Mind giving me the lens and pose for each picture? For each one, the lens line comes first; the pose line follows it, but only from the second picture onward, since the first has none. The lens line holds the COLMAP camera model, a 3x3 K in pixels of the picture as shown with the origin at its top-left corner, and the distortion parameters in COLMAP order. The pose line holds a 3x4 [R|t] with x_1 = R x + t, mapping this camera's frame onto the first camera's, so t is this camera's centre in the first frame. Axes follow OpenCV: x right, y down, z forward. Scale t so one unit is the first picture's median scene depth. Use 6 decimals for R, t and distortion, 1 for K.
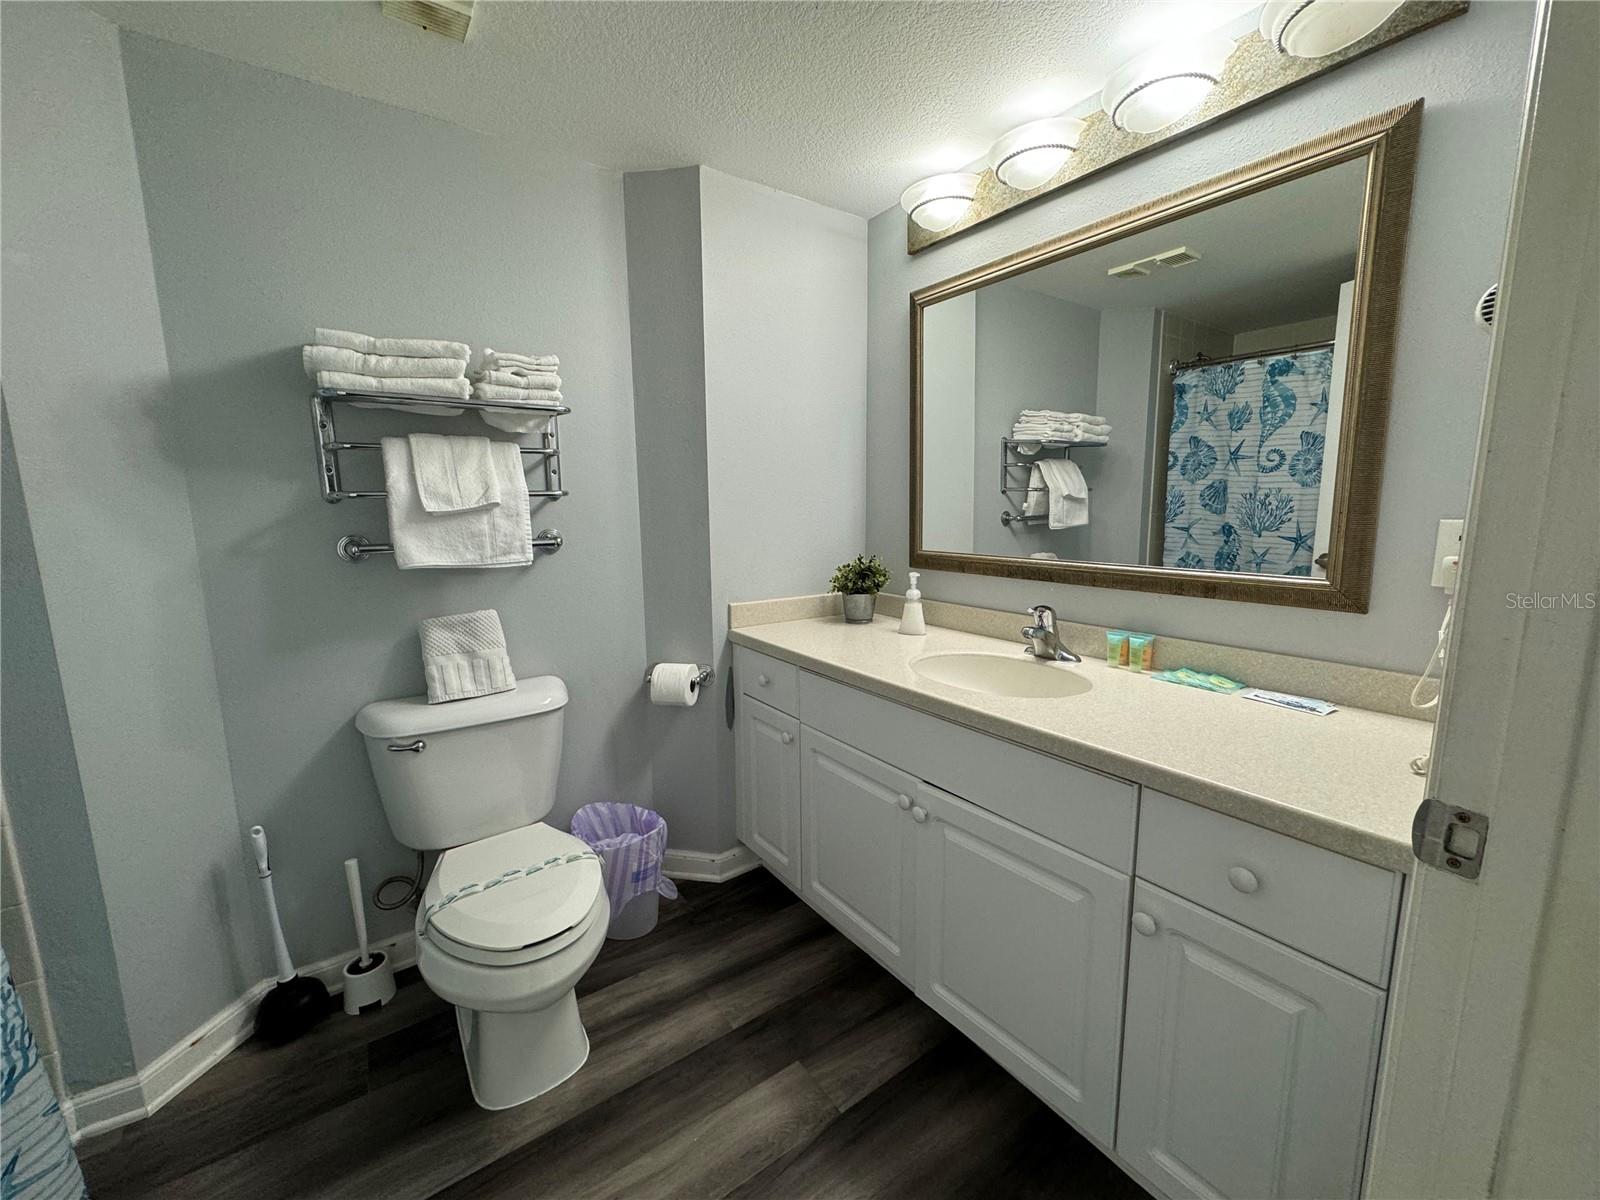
lens RADIAL K [[639.7, 0, 802.9], [0, 639.7, 602.0], [0, 0, 1]] dist [-0.001483, 0.000223]
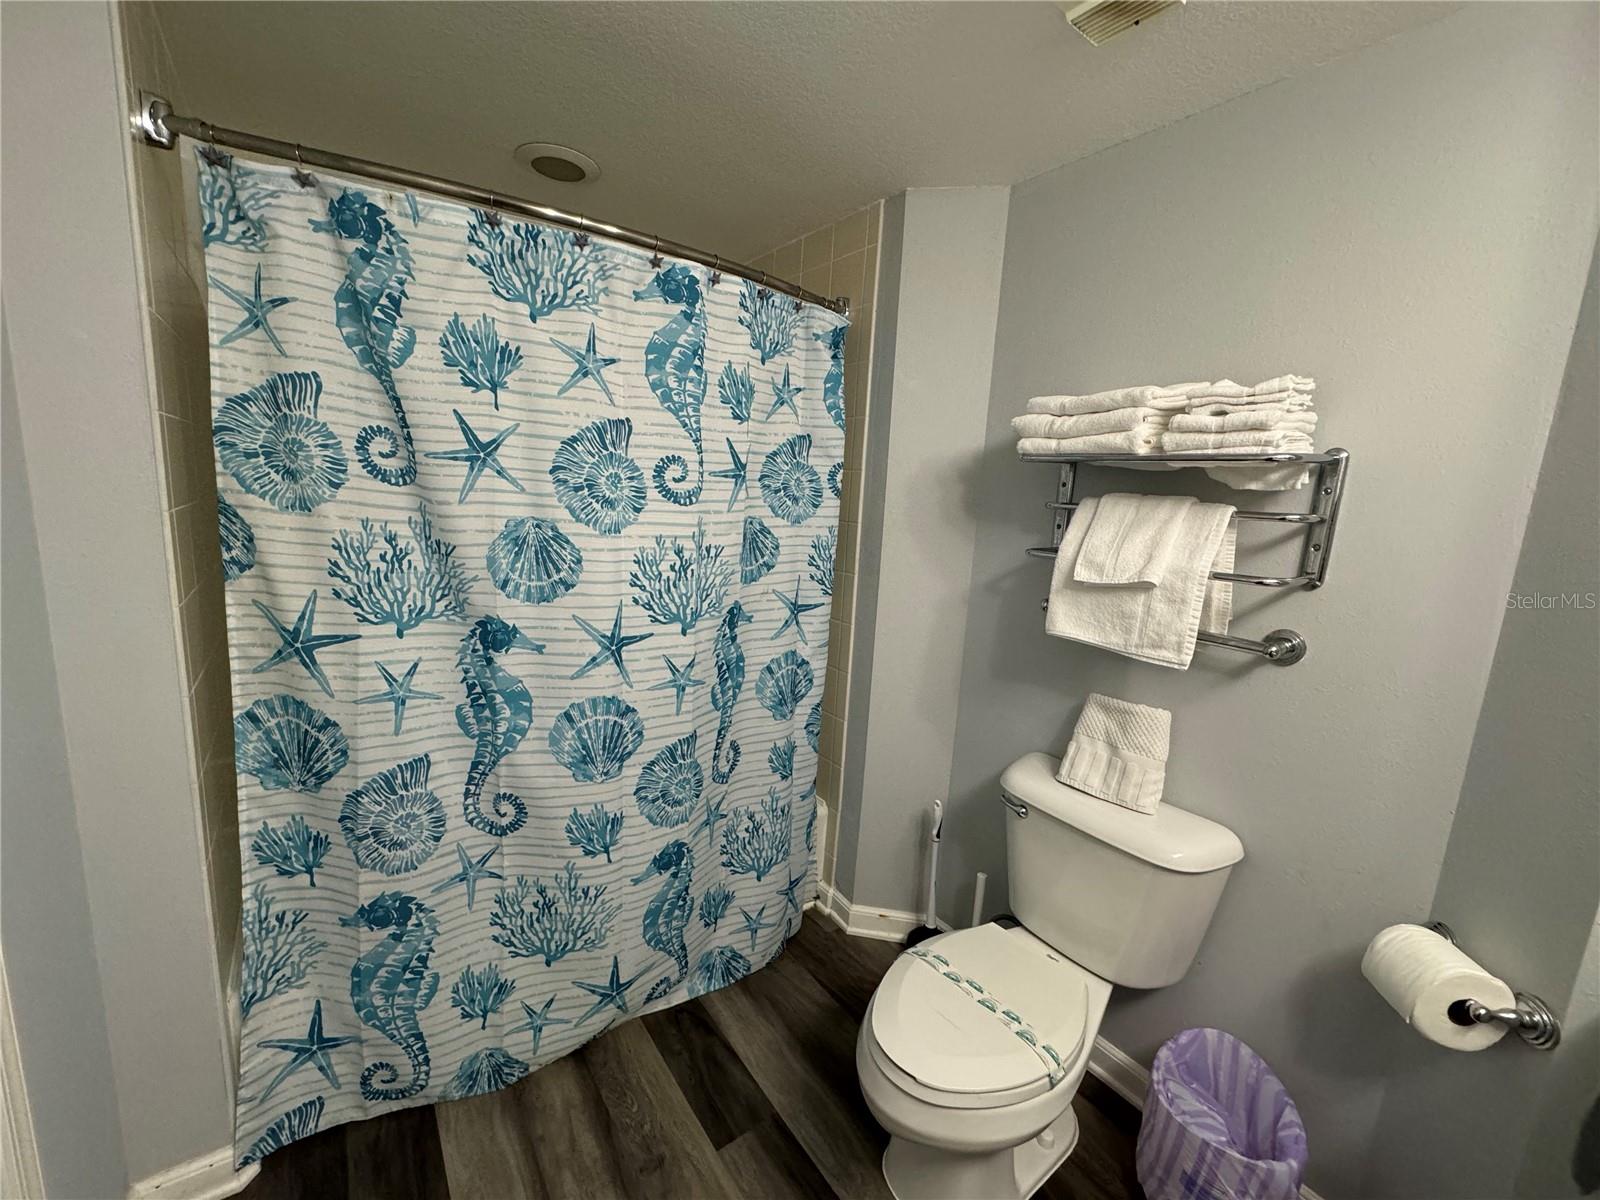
lens RADIAL K [[639.7, 0, 802.9], [0, 639.7, 602.0], [0, 0, 1]] dist [-0.001483, 0.000223]
pose [[0.022632, 0.186253, -0.982241, 0.289305], [-0.213587, 0.960710, 0.177249, -0.181448], [0.976662, 0.205782, 0.061524, 0.546261]]
